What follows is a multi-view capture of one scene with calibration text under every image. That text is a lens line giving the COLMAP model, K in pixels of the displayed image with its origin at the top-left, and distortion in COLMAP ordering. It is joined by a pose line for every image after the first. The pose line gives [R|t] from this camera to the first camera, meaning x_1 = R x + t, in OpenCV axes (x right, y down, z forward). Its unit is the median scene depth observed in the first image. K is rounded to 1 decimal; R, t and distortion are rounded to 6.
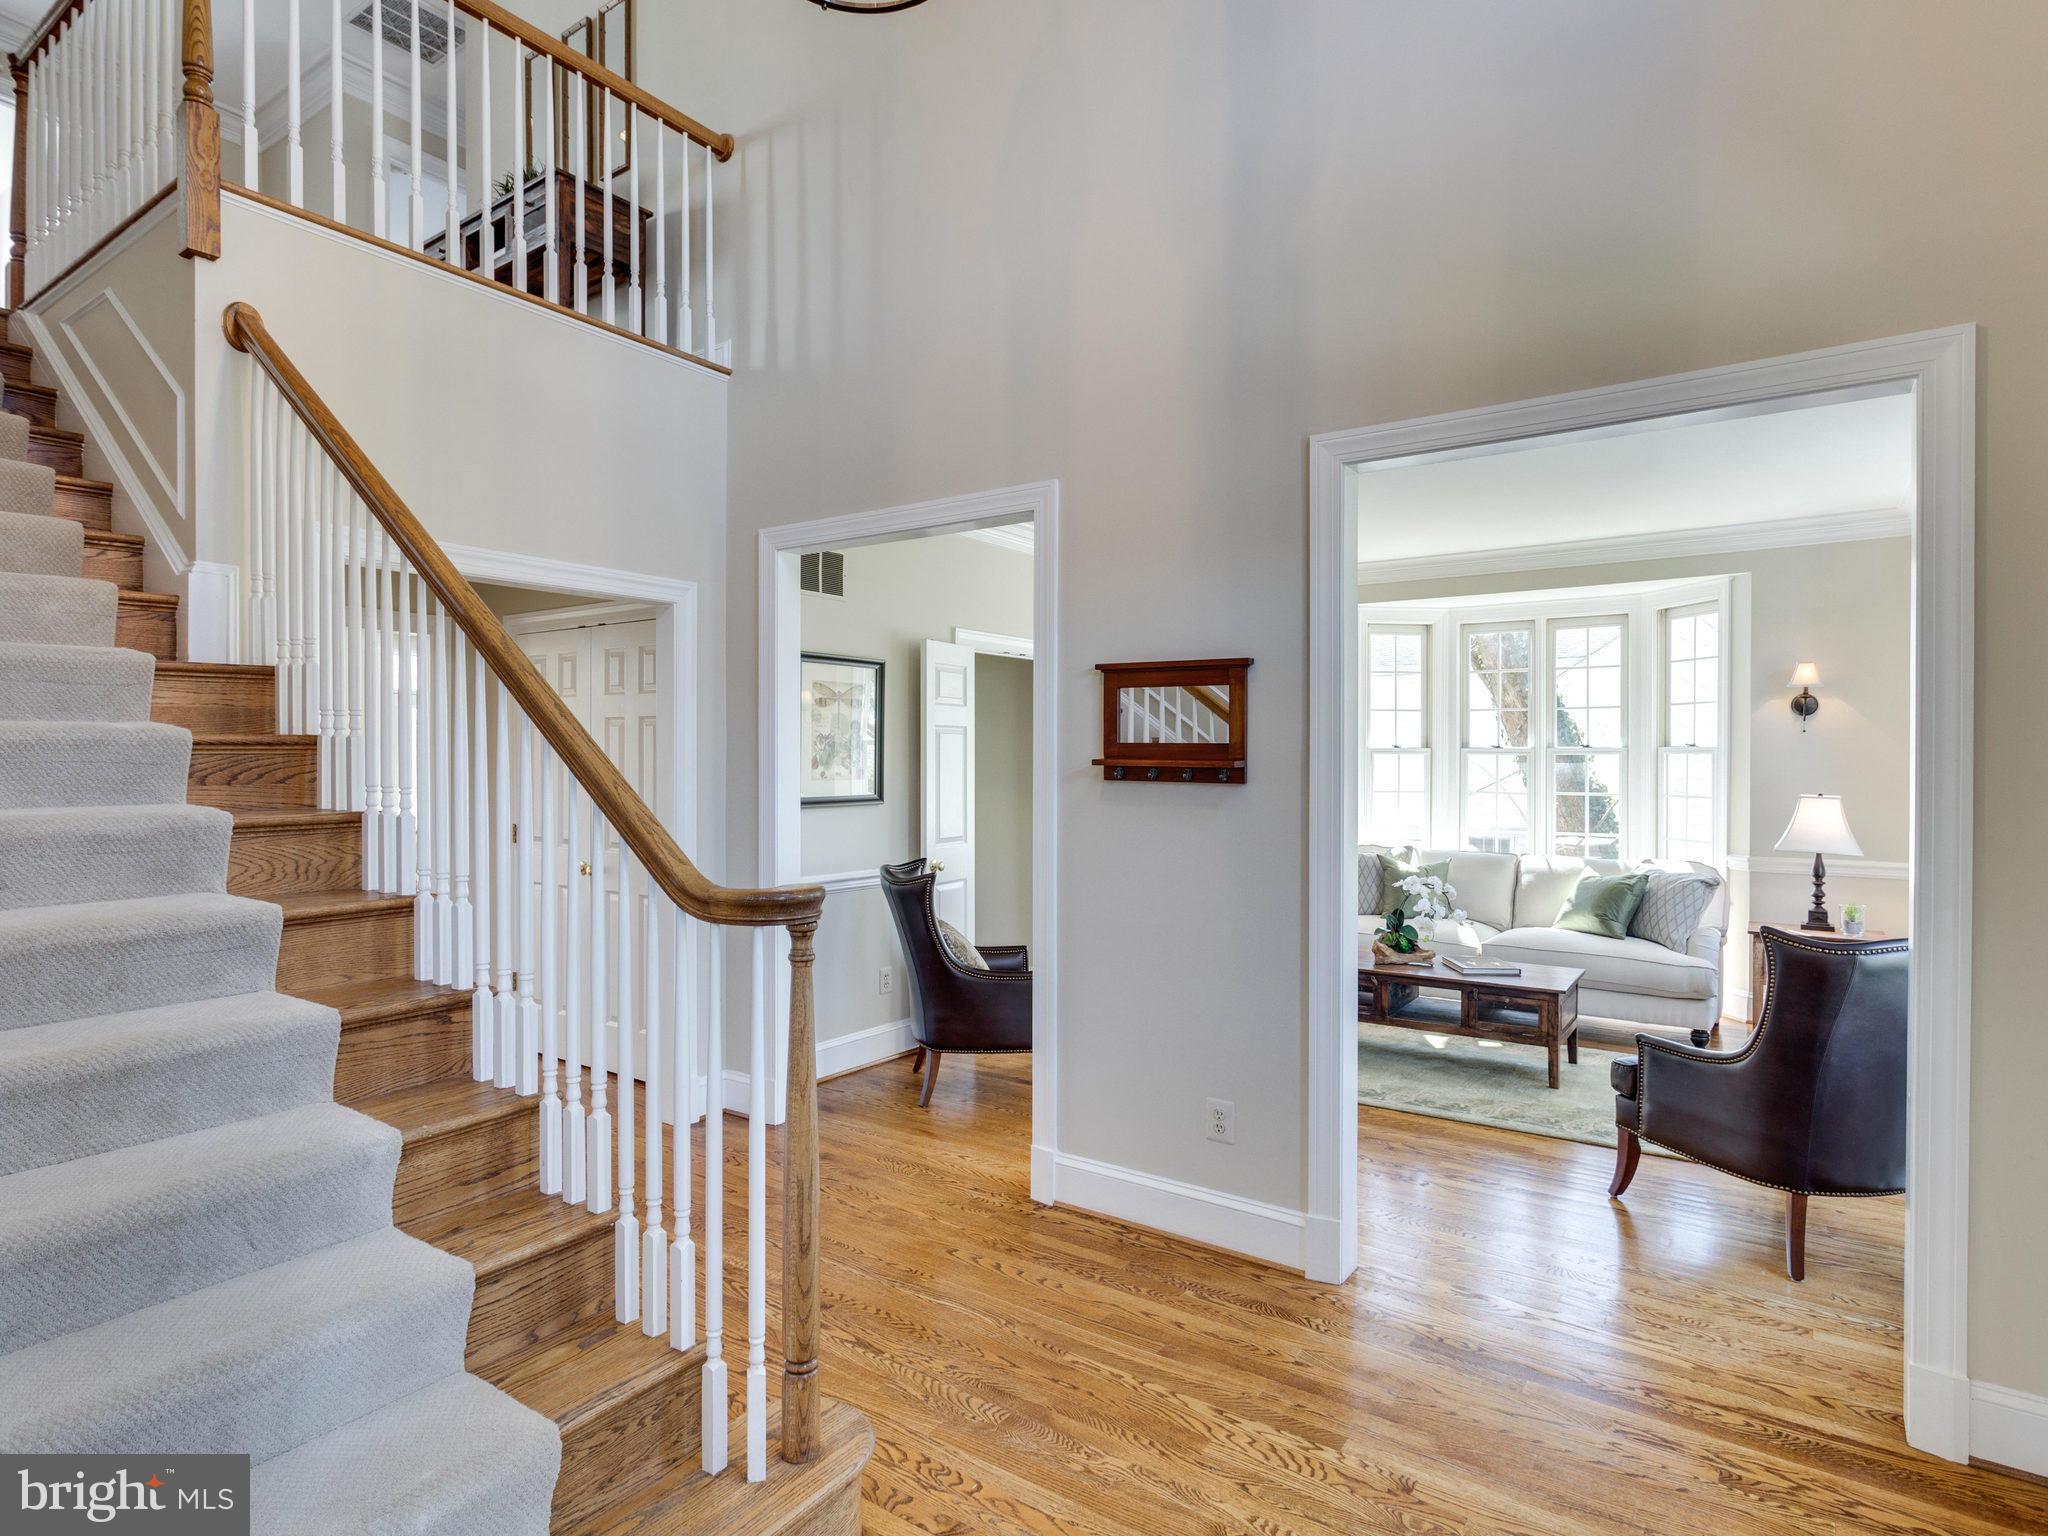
lens RADIAL K [[1112.7, 0, 1039.1], [0, 1112.7, 764.5], [0, 0, 1]] dist [-0.003898, -0.000824]
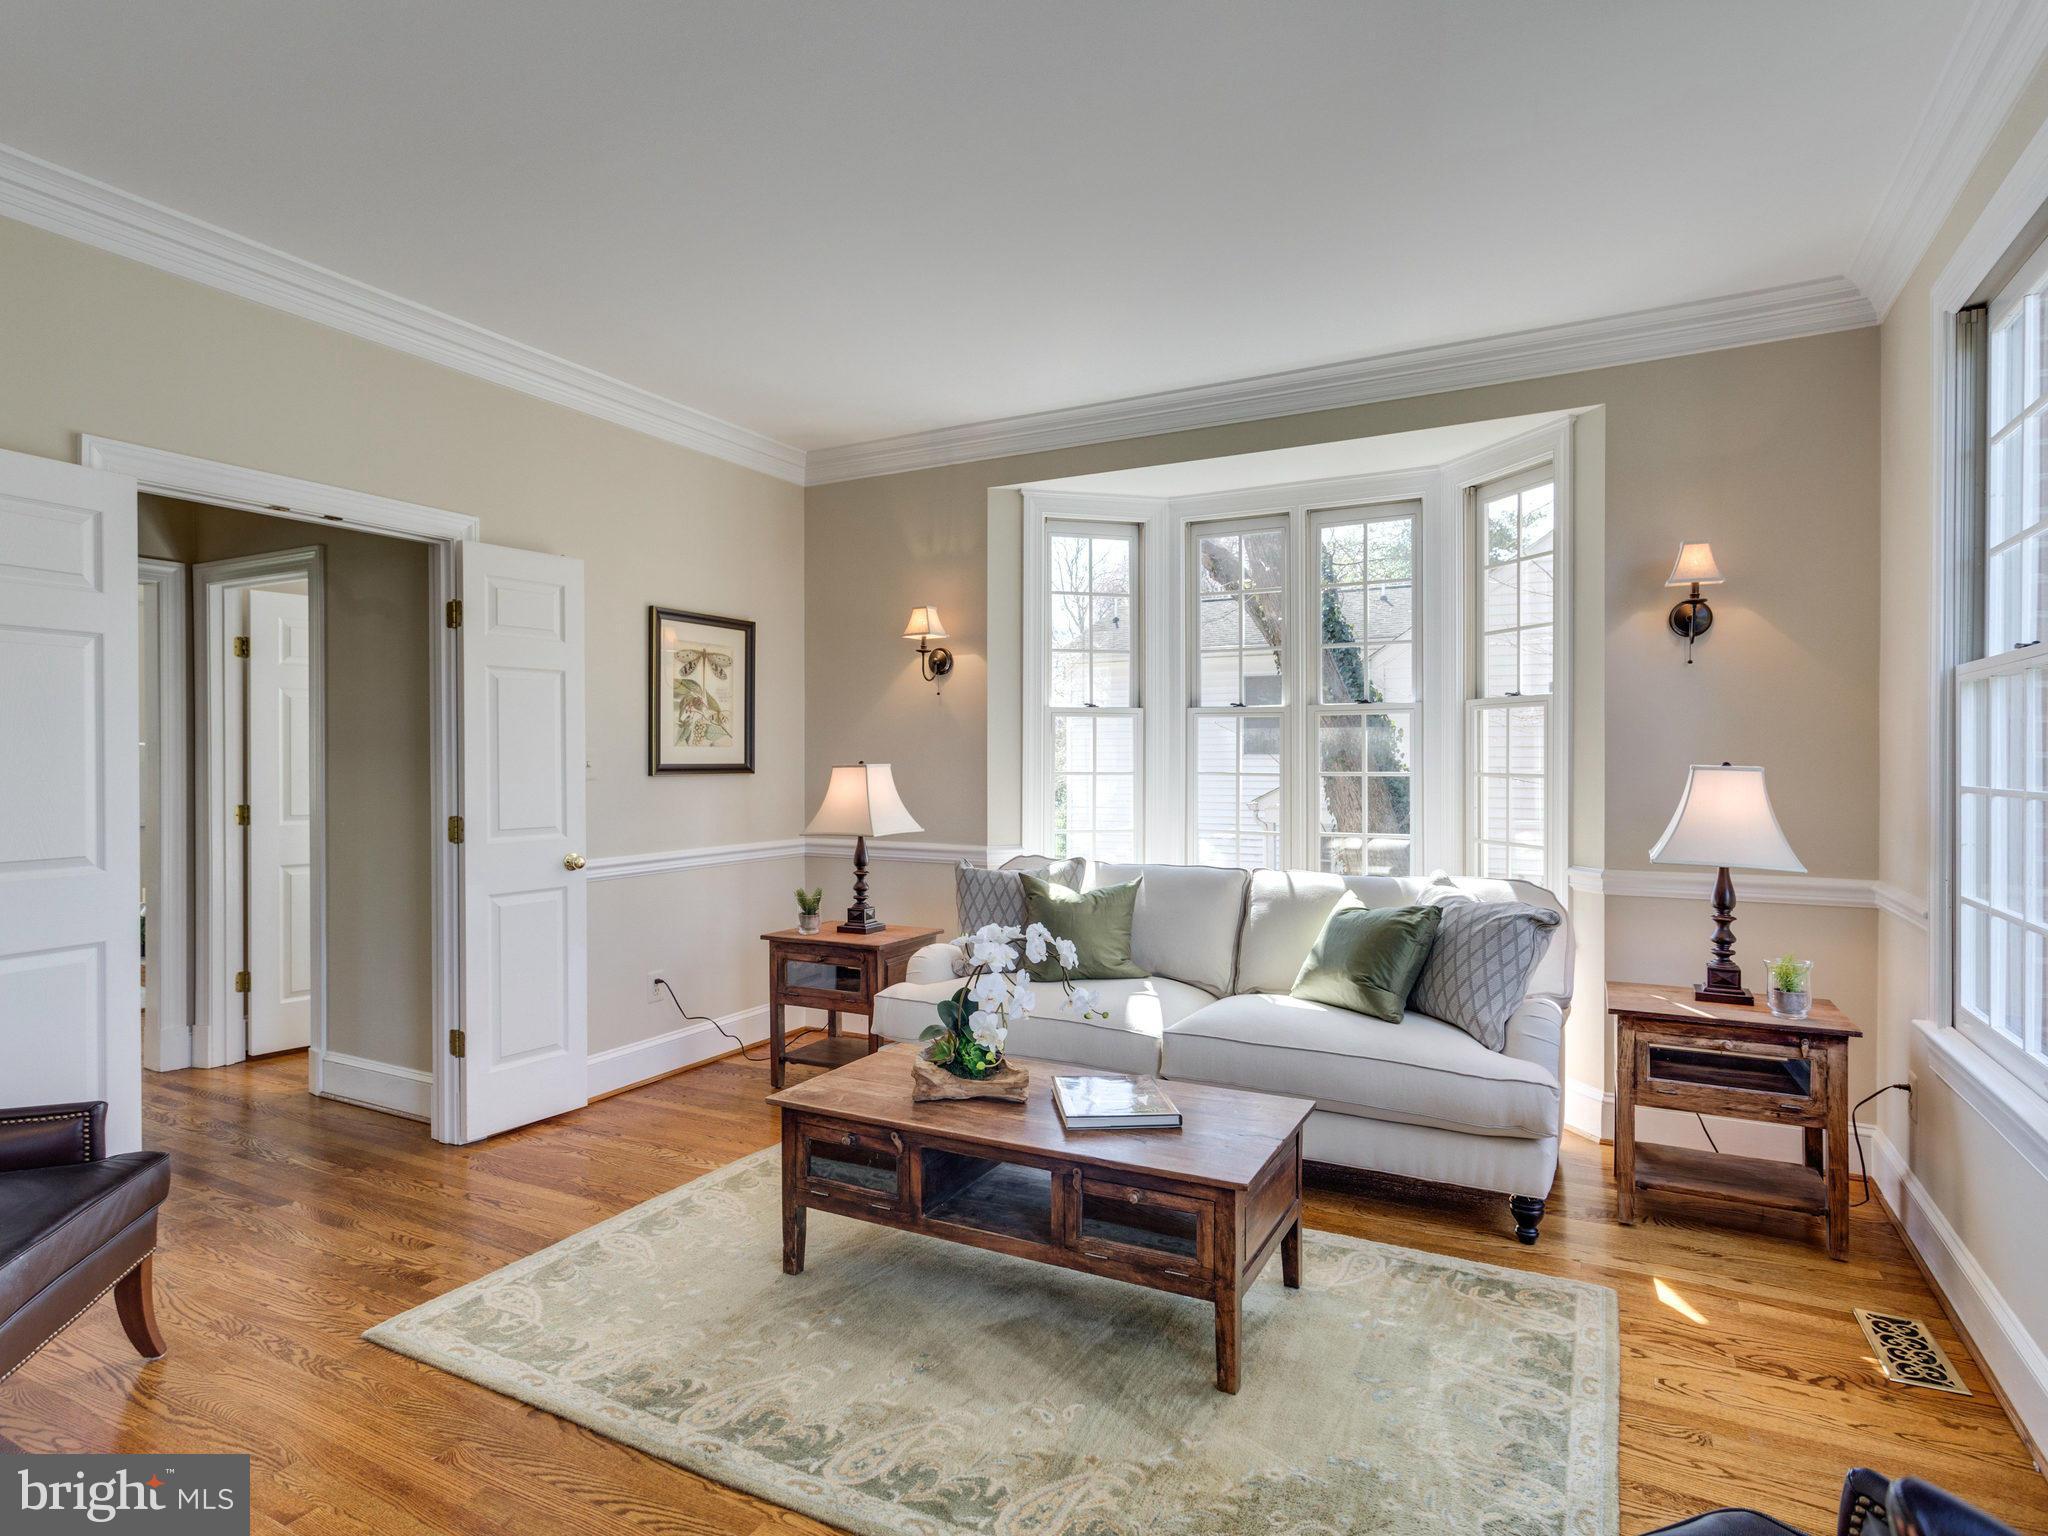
lens RADIAL K [[1112.7, 0, 1009.4], [0, 1112.7, 768.4], [0, 0, 1]] dist [-0.003898, -0.000824]
pose [[0.995111, -0.006046, 0.098576, 0.265585], [0.005662, 0.999975, 0.004176, 0.023690], [-0.098599, -0.003598, 0.995121, 0.443090]]
